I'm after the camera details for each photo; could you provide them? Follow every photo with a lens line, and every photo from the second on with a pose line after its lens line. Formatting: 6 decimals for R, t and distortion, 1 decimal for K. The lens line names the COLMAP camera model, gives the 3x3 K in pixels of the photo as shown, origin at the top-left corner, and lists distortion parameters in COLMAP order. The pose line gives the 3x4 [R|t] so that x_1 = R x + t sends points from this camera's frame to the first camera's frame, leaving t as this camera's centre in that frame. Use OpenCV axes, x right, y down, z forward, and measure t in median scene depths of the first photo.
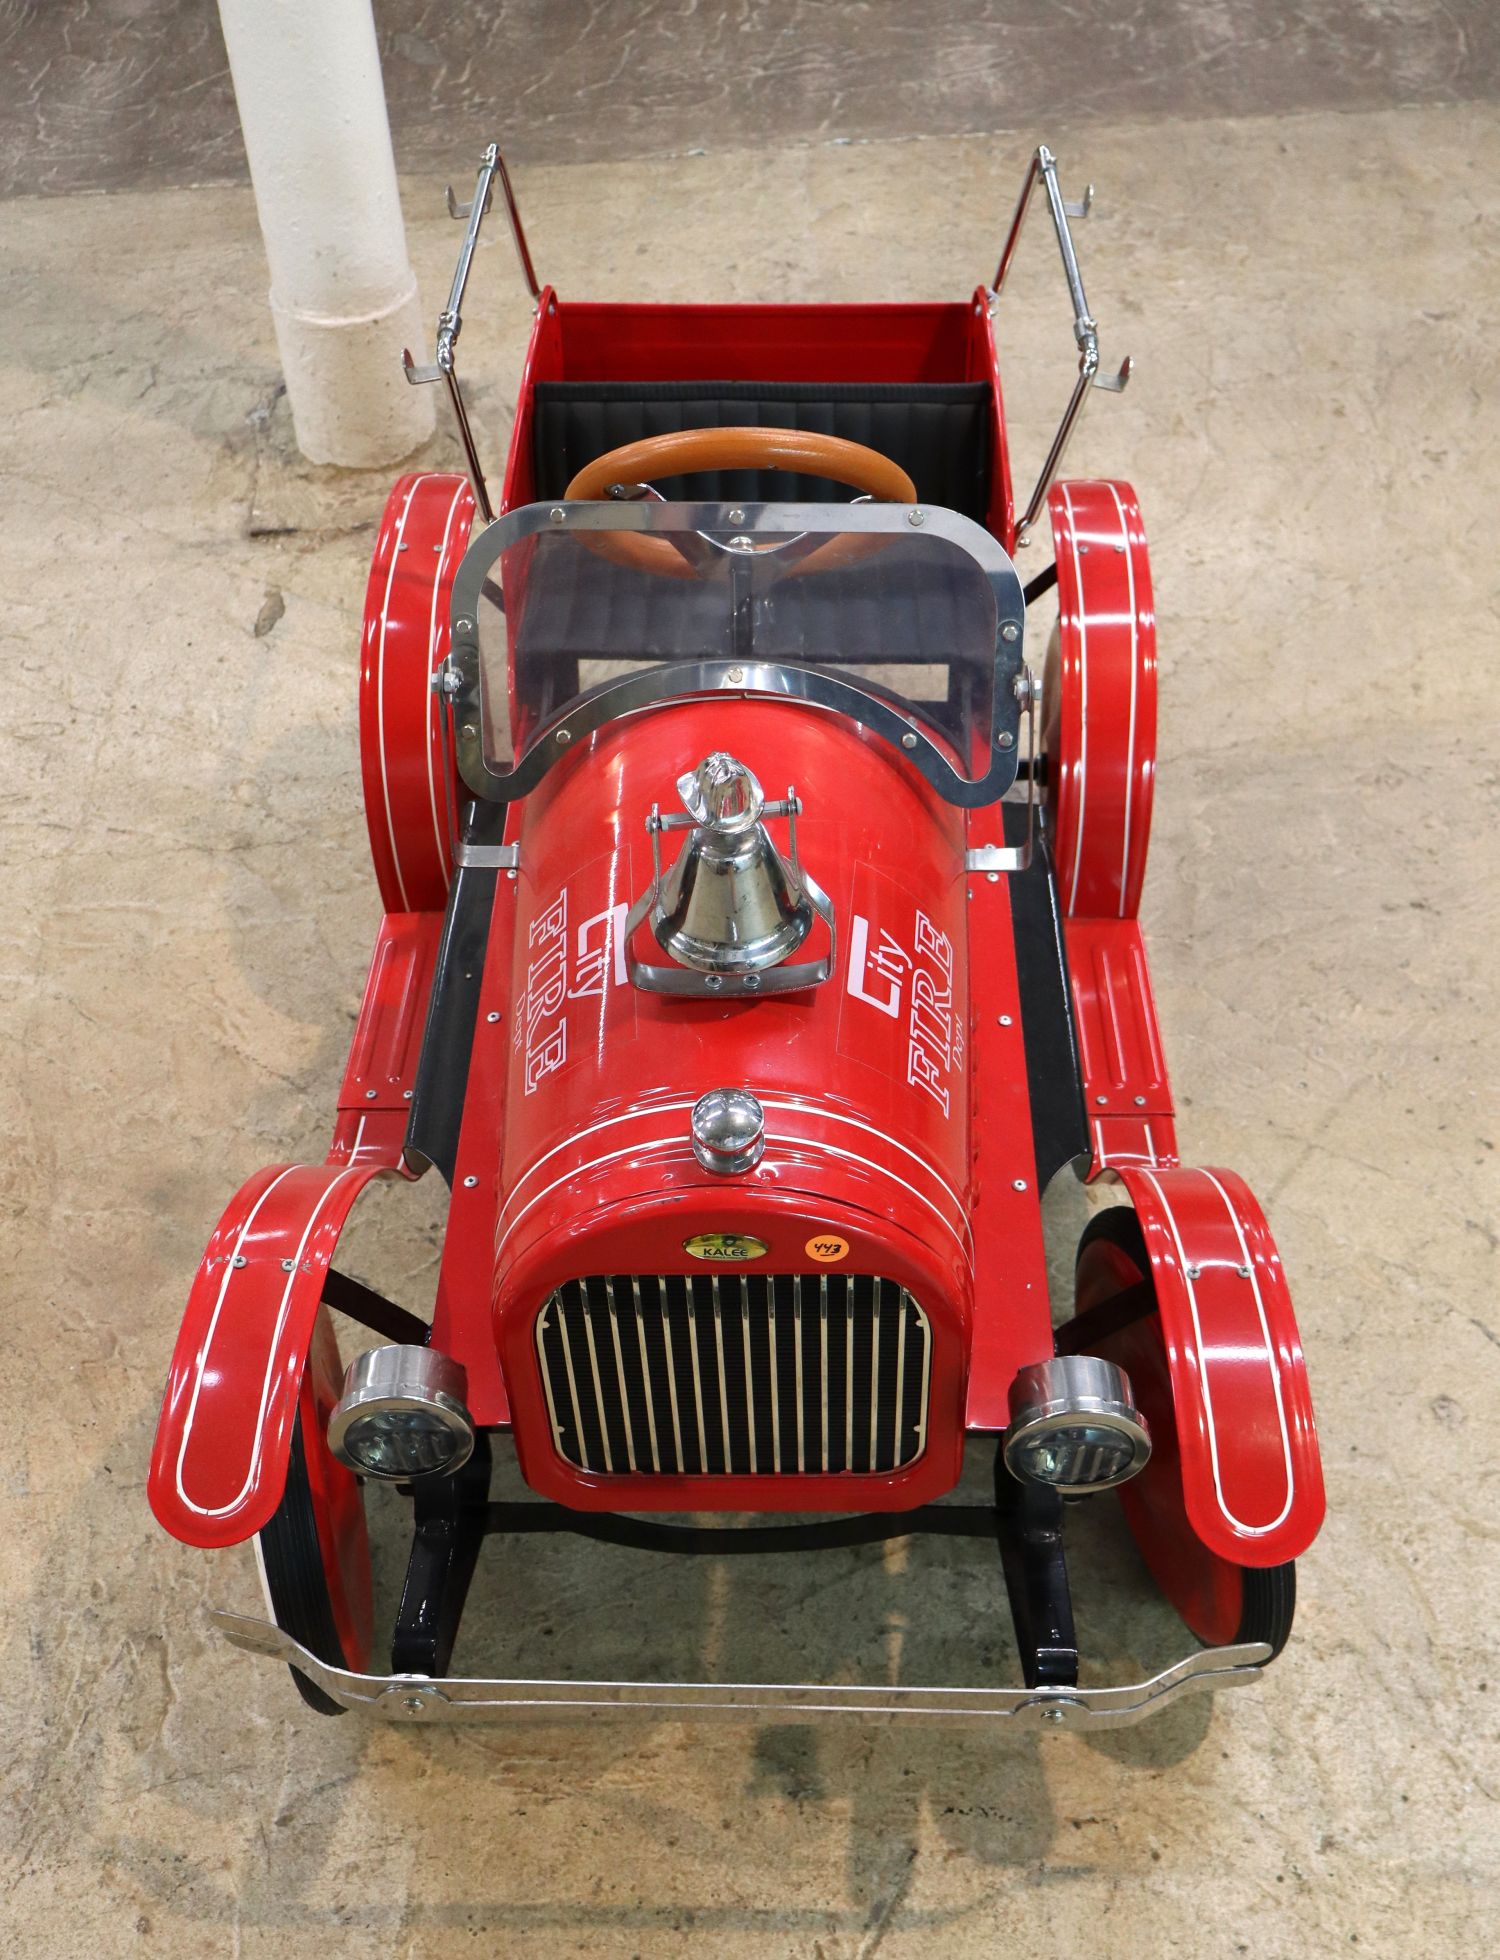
lens RADIAL K [[2073.3, 0, 750.0], [0, 2073.3, 980.0], [0, 0, 1]] dist [-0.013800, 0.003157]
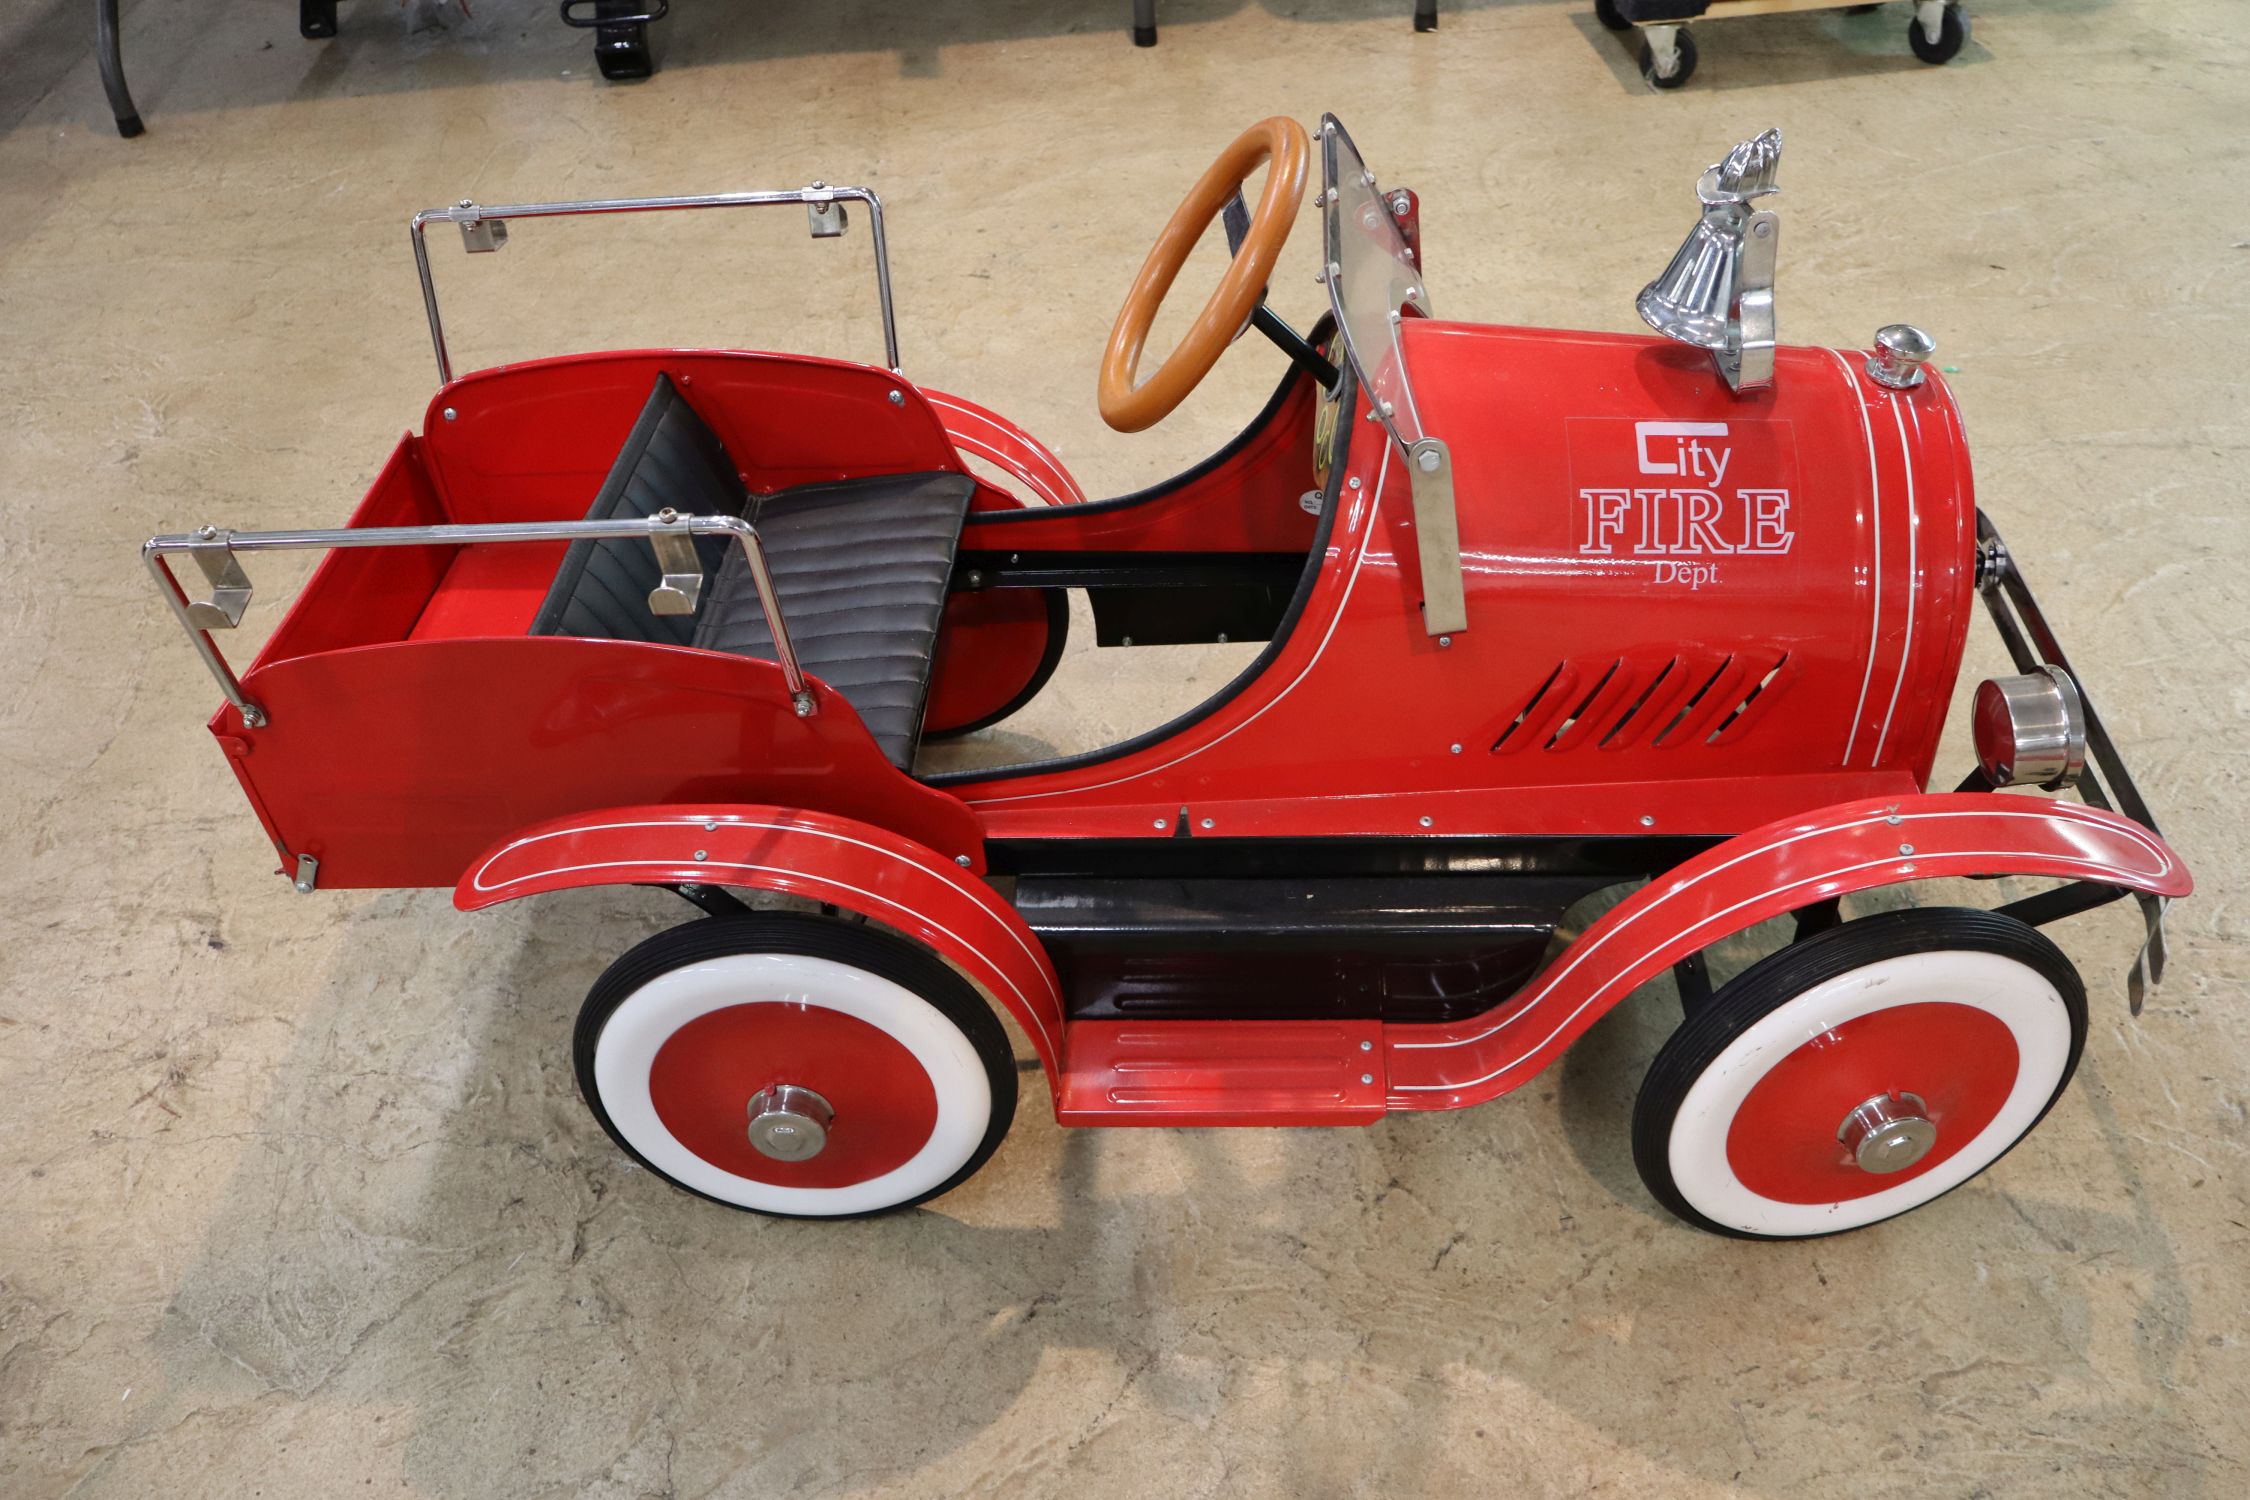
lens RADIAL K [[1888.7, 0, 1112.3], [0, 1888.7, 741.8], [0, 0, 1]] dist [0.004262, -0.008561]
pose [[0.041999, -0.620953, 0.782722, -0.820231], [0.758998, 0.529291, 0.379174, -0.459744], [-0.649737, 0.578159, 0.493532, 0.666580]]
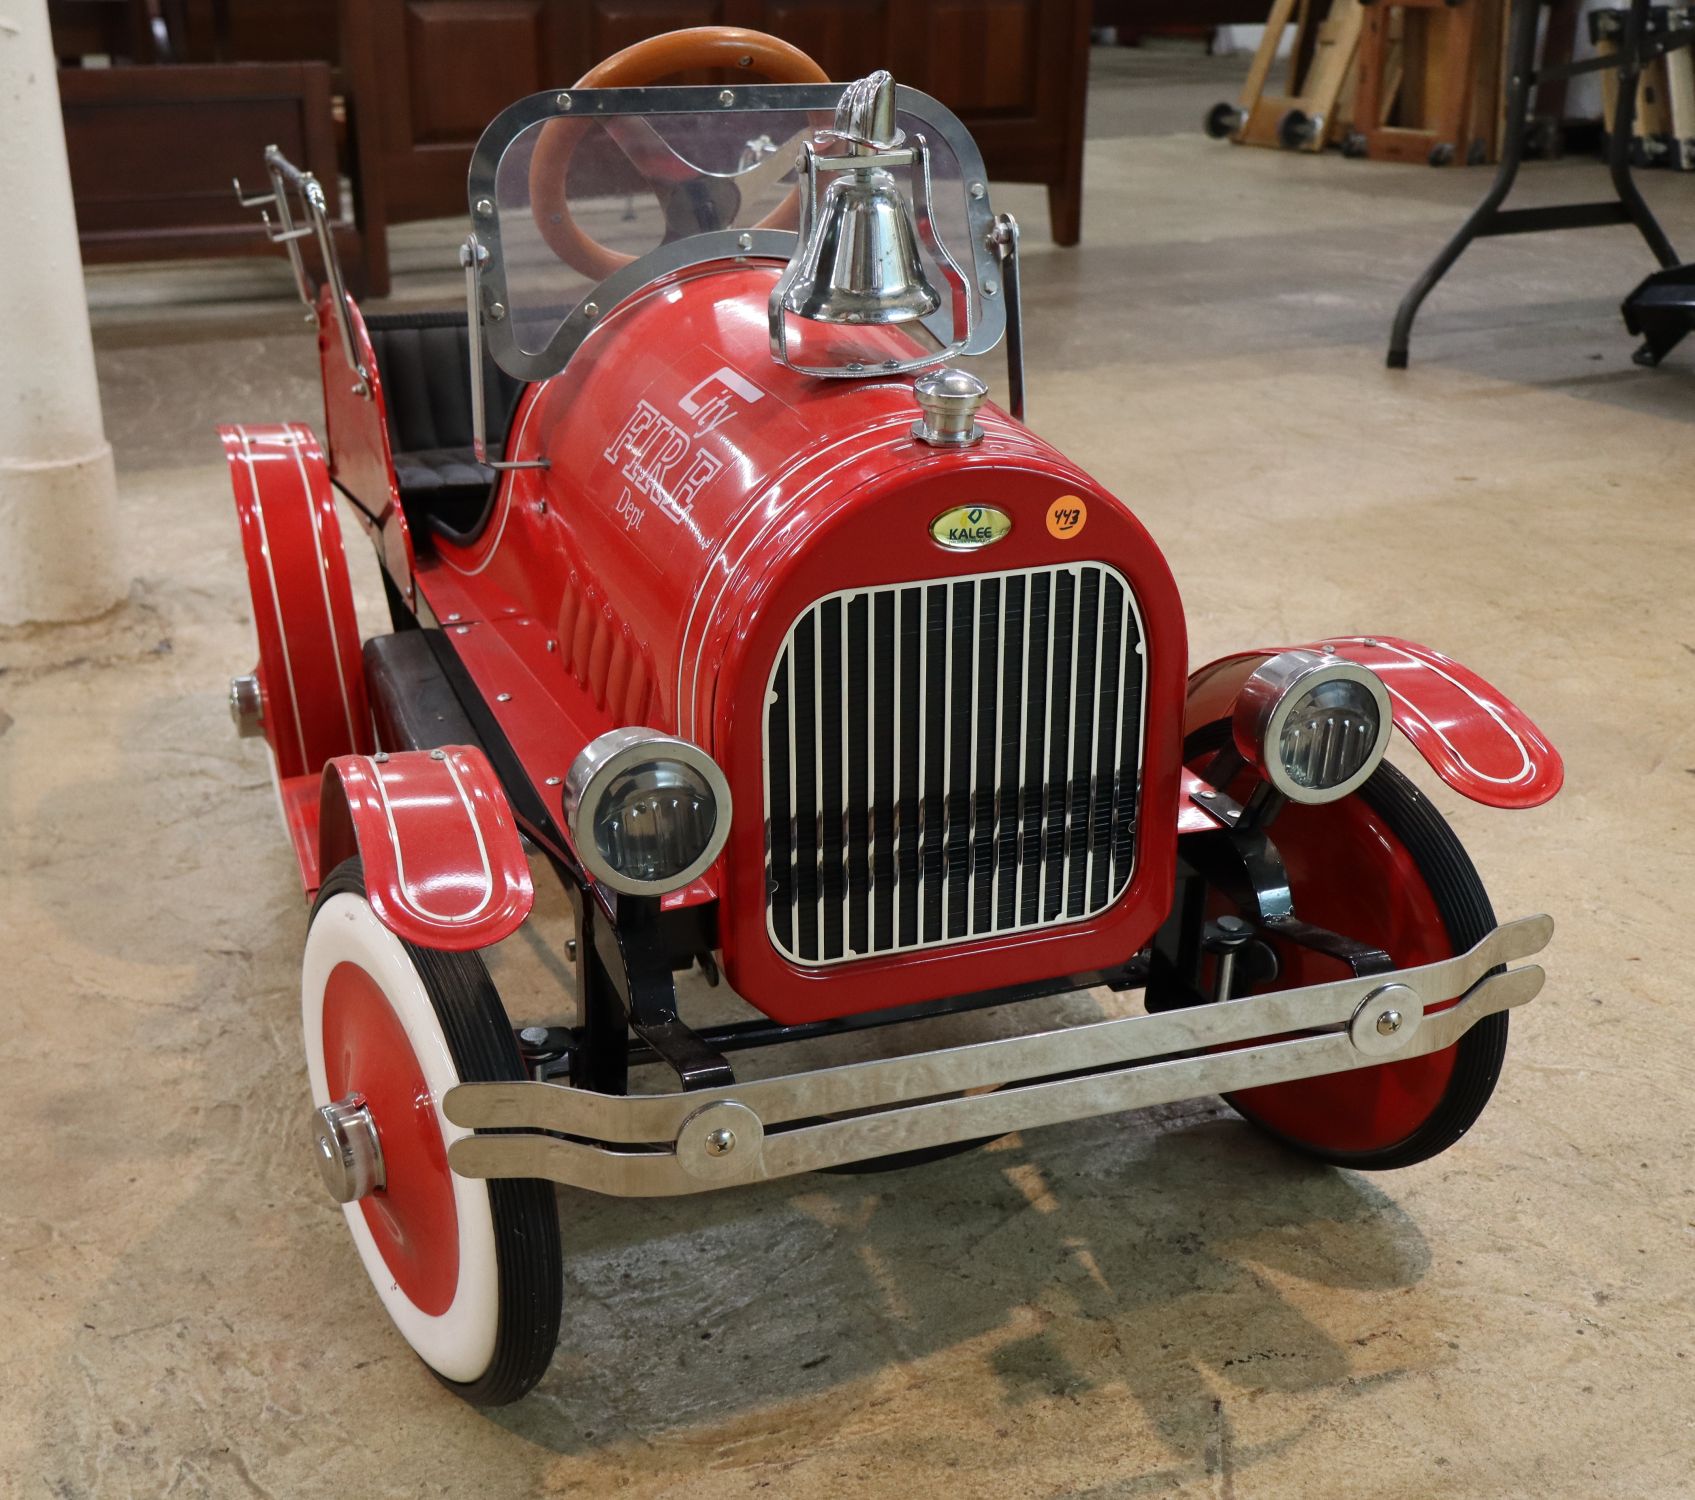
lens RADIAL K [[1996.4, 0, 780.4], [0, 1996.4, 746.8], [0, 0, 1]] dist [-0.019958, 0.022037]
pose [[0.941272, -0.109167, 0.319514, -0.308901], [0.229990, 0.900114, -0.370000, 0.417368], [-0.247207, 0.421756, 0.872359, 0.195777]]
